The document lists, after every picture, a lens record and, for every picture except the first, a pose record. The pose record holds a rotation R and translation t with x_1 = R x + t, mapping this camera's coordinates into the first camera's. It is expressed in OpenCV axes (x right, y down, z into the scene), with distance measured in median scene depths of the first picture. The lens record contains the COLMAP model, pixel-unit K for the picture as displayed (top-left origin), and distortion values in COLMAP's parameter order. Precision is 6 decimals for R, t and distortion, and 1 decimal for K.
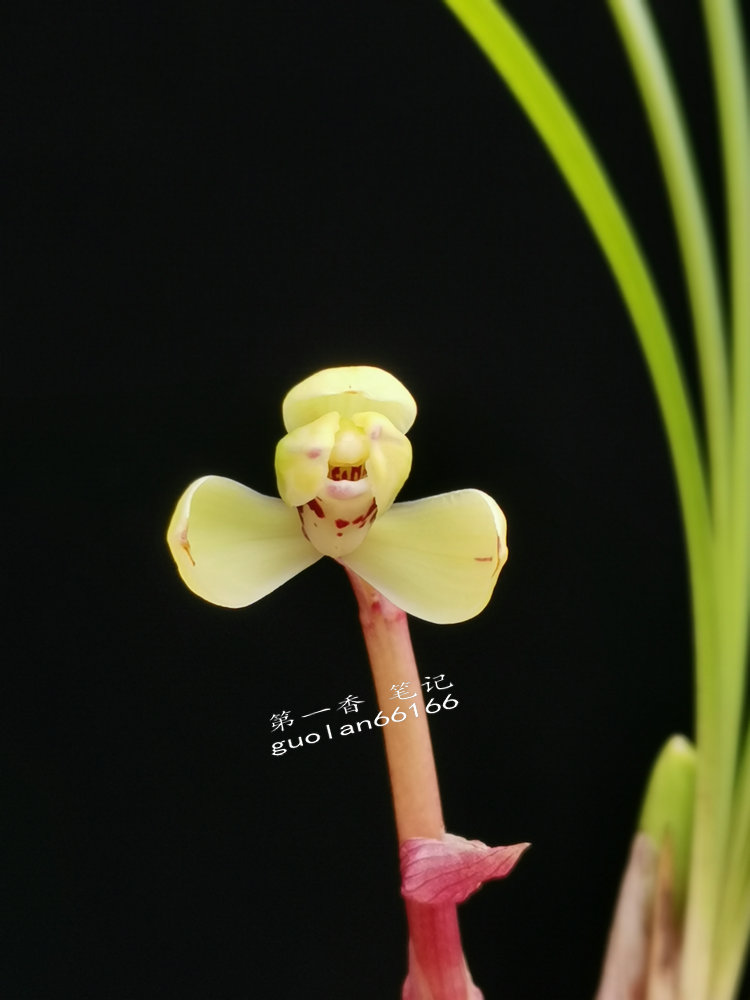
lens RADIAL K [[2370.5, 0, 376.7], [0, 2370.5, 497.7], [0, 0, 1]] dist [0.184902, 0.000000]
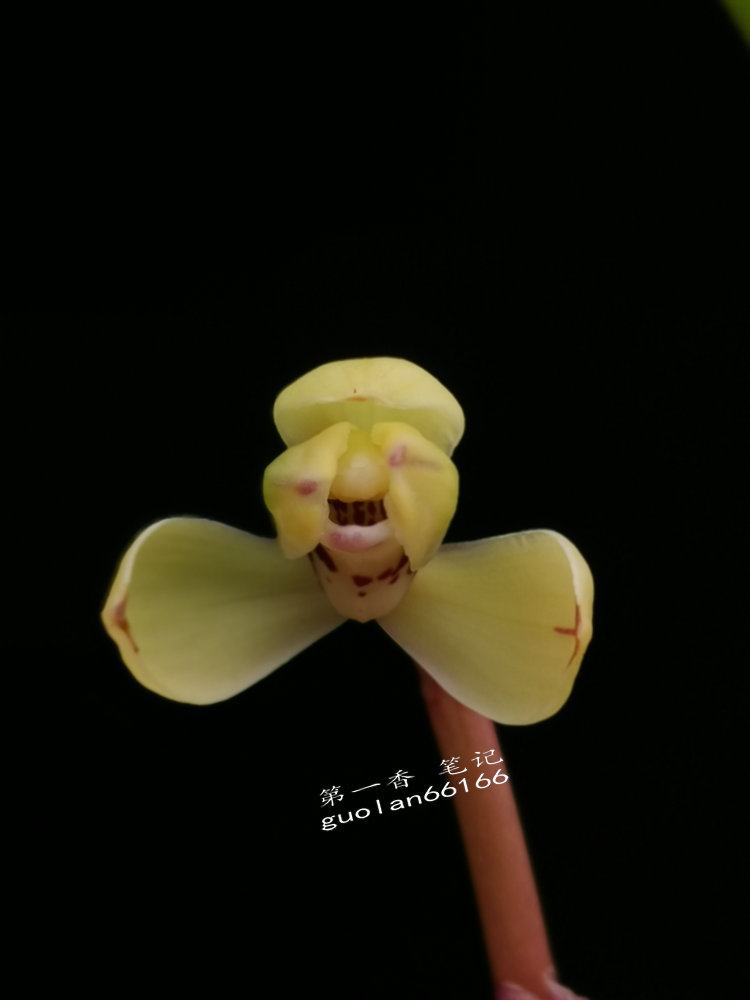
lens RADIAL K [[2452.4, 0, 371.2], [0, 2452.4, 503.3], [0, 0, 1]] dist [0.089644, 0.000000]
pose [[0.991046, -0.011975, -0.132986, 0.083499], [0.019704, 0.998182, 0.056953, -0.052322], [0.132062, -0.059063, 0.989480, 0.284951]]
